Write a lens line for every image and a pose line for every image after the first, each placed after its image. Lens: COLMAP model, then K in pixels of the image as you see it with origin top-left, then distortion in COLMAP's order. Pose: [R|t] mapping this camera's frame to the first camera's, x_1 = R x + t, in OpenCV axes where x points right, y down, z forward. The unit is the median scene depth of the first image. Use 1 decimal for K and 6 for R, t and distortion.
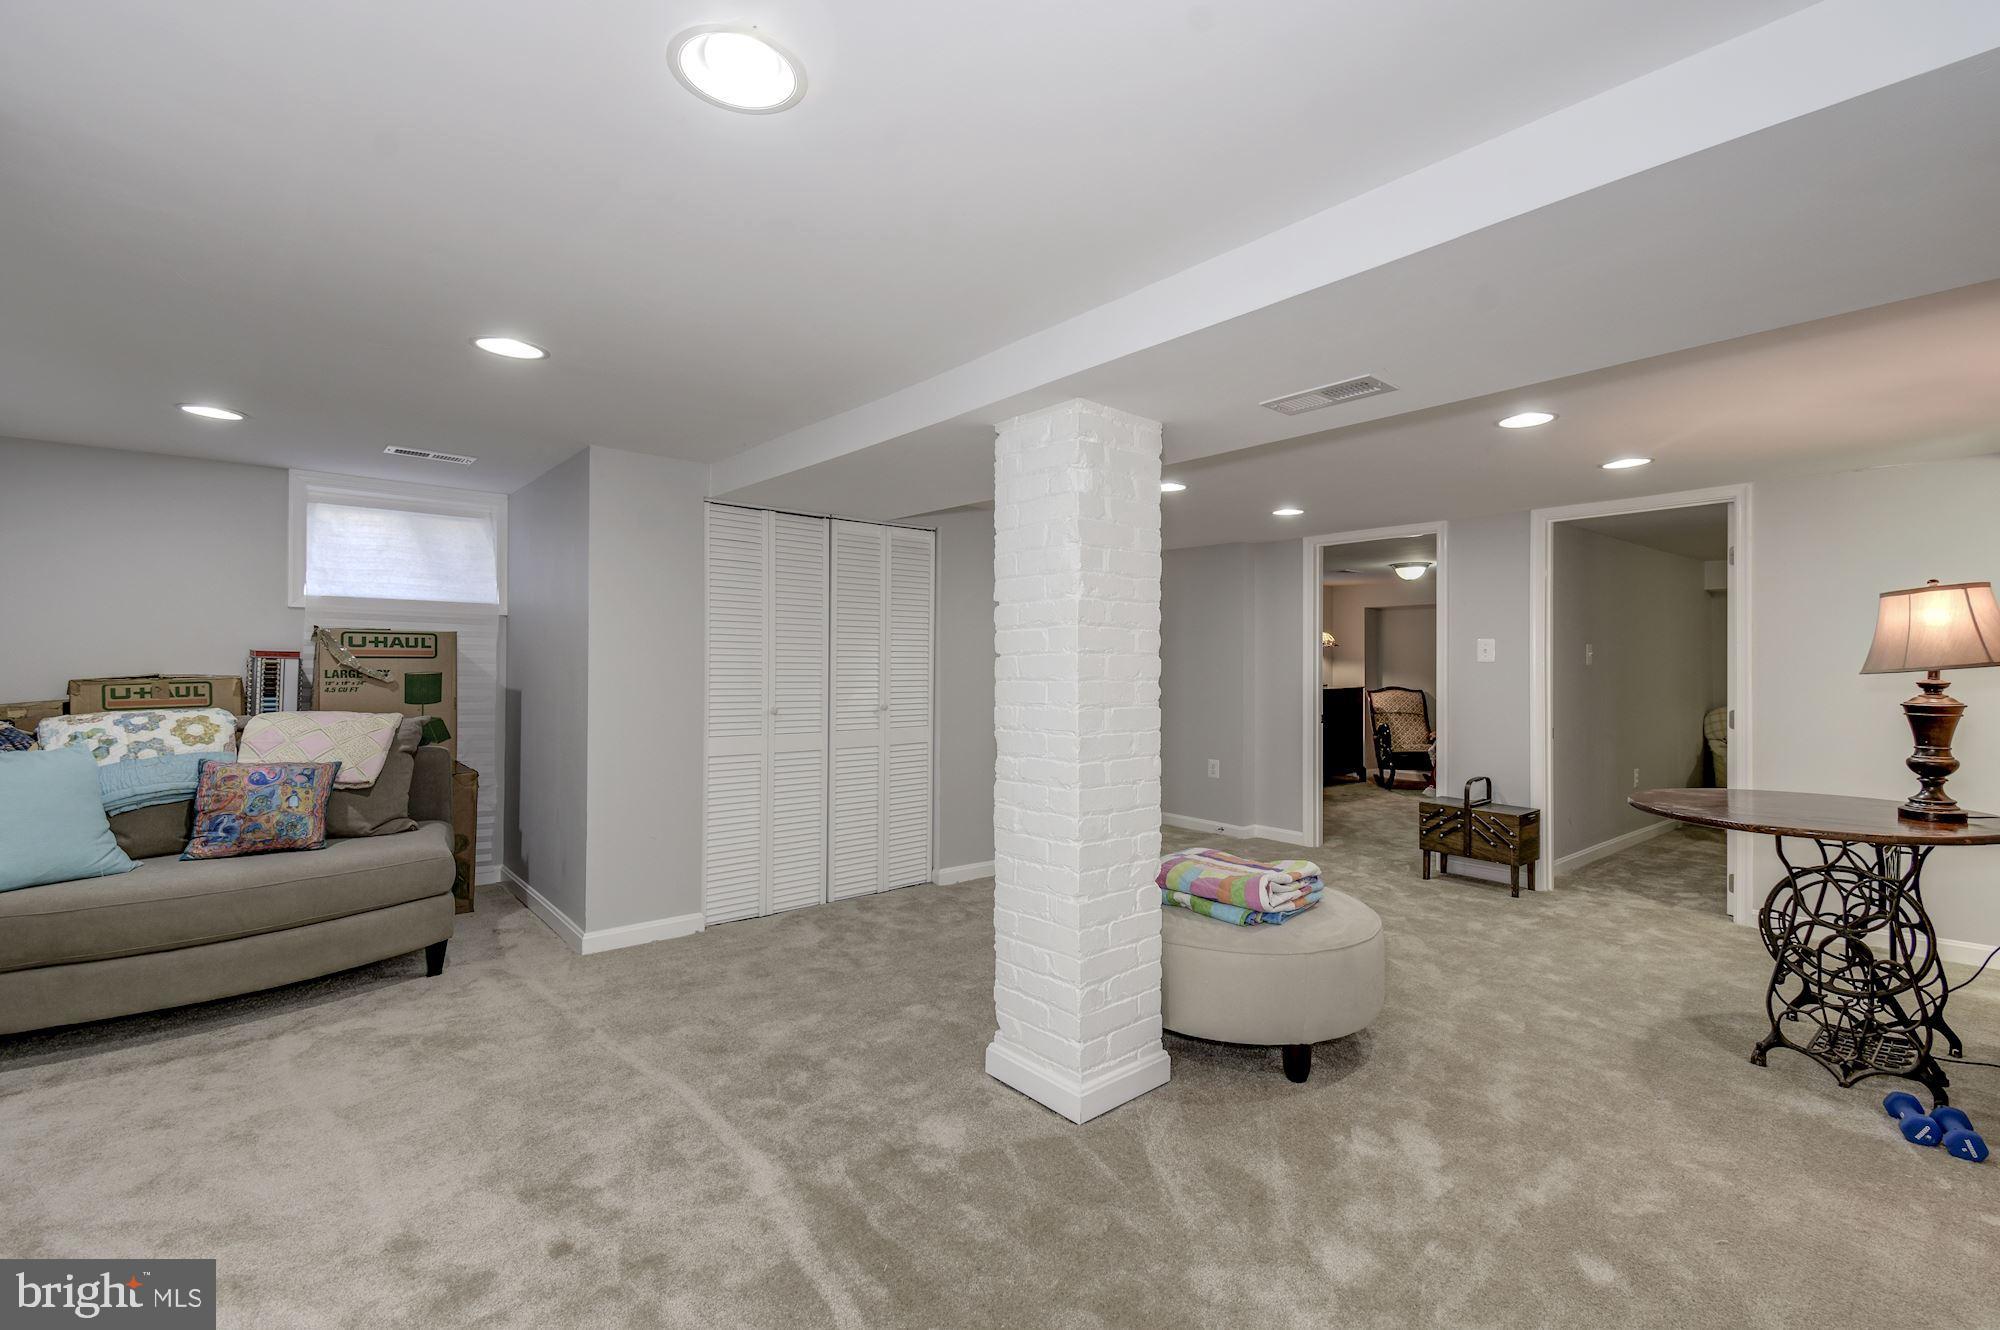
lens RADIAL K [[880.2, 0, 995.0], [0, 880.2, 659.7], [0, 0, 1]] dist [0.024459, -0.000126]
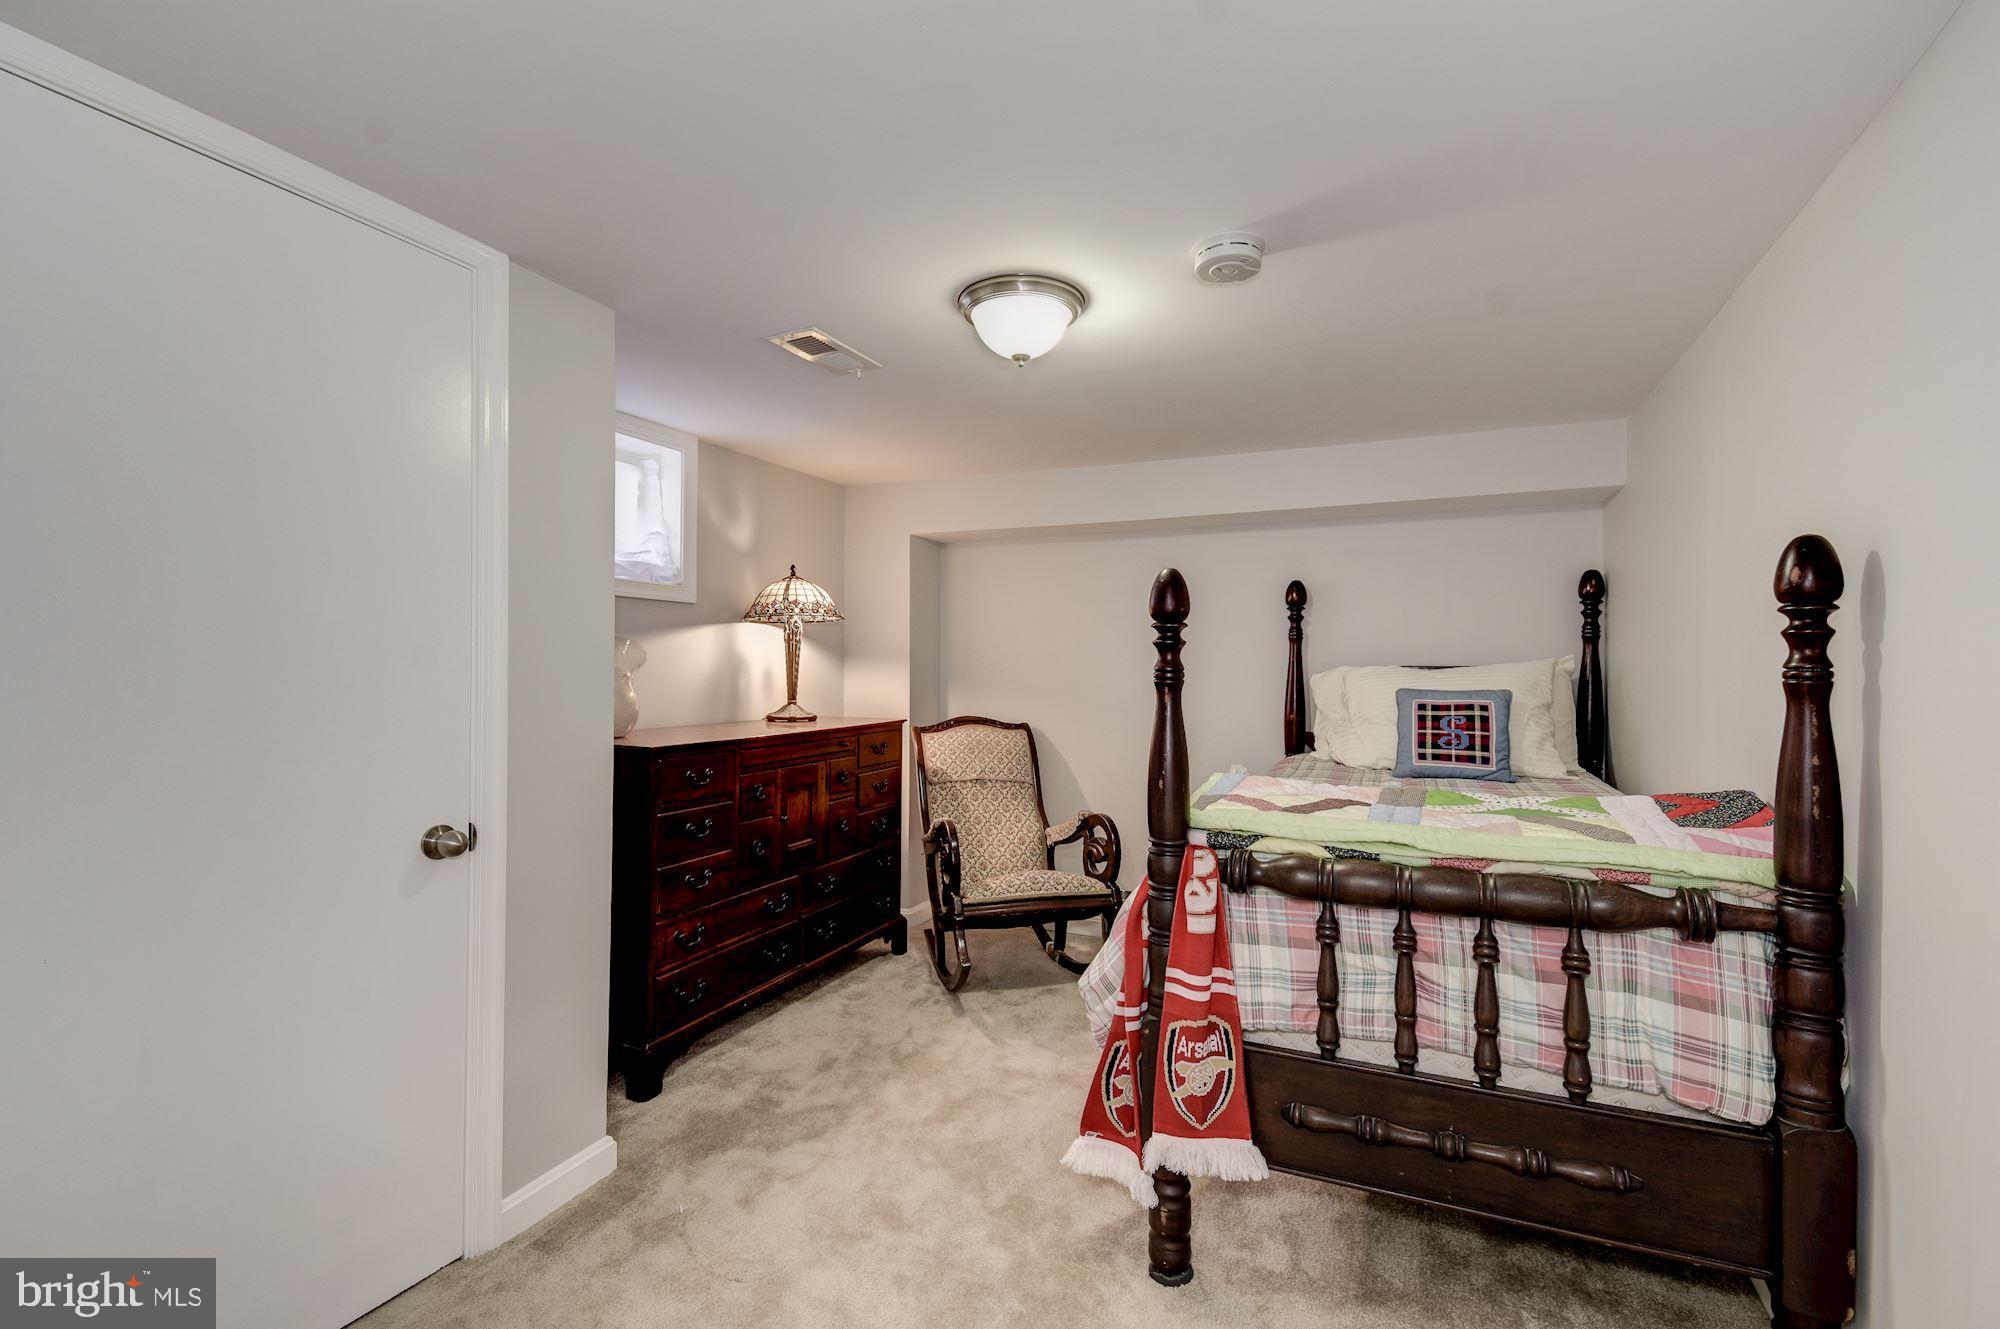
lens RADIAL K [[880.2, 0, 999.3], [0, 880.2, 664.4], [0, 0, 1]] dist [0.024459, -0.000126]
pose [[0.897003, 0.009484, 0.441922, 0.276418], [-0.009226, 0.999954, -0.002732, 0.005677], [-0.441927, -0.001627, 0.897049, 0.615835]]
